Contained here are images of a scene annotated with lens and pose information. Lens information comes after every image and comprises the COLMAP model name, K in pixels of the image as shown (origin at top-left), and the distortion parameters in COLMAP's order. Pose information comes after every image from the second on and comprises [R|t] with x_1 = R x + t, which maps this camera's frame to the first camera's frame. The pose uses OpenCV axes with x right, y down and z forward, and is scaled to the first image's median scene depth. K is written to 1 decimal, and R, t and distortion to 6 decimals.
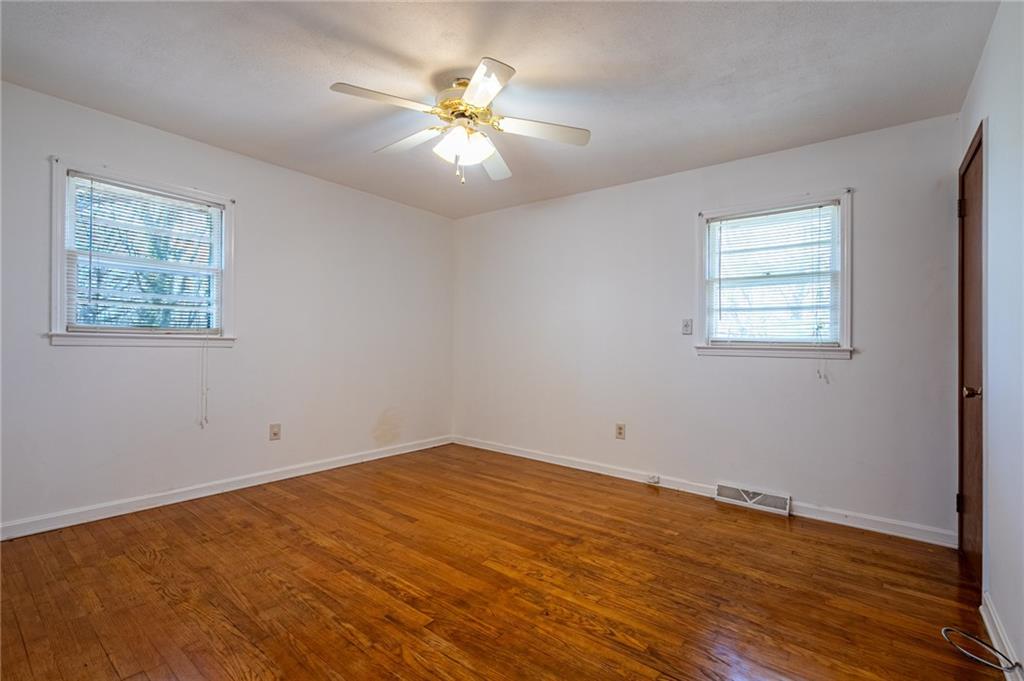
lens RADIAL K [[464.1, 0, 519.7], [0, 464.1, 341.5], [0, 0, 1]] dist [-0.002794, -0.000063]
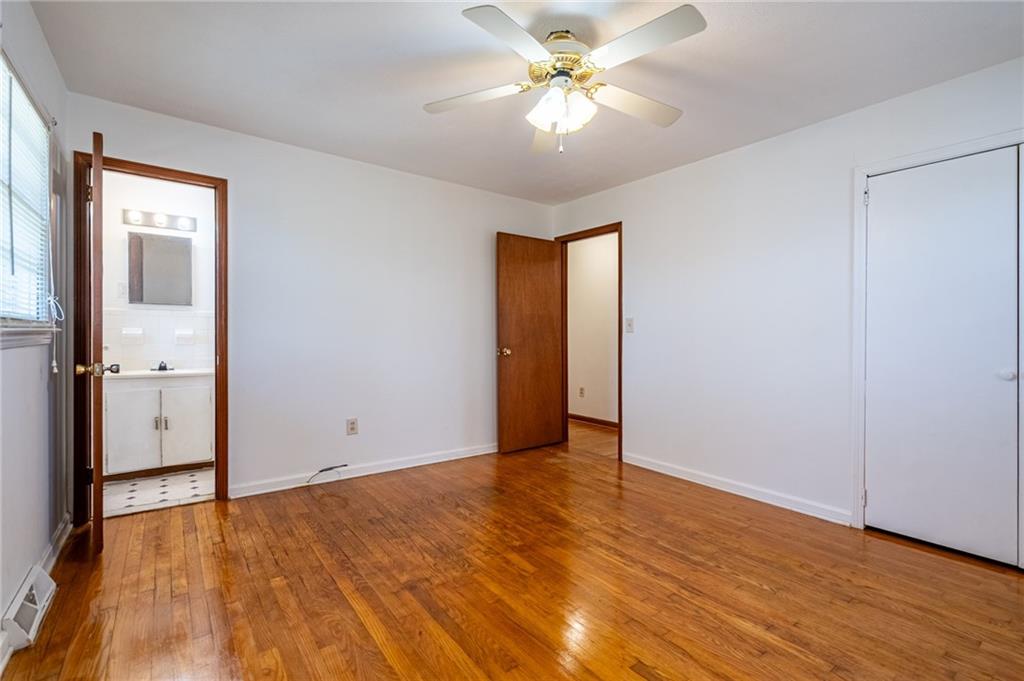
lens RADIAL K [[464.1, 0, 513.4], [0, 464.1, 340.4], [0, 0, 1]] dist [-0.002794, -0.000063]
pose [[-0.963443, -0.030645, 0.266155, -0.282590], [-0.028188, 0.999517, 0.013050, 0.001371], [-0.266427, 0.005071, -0.963842, 2.009139]]
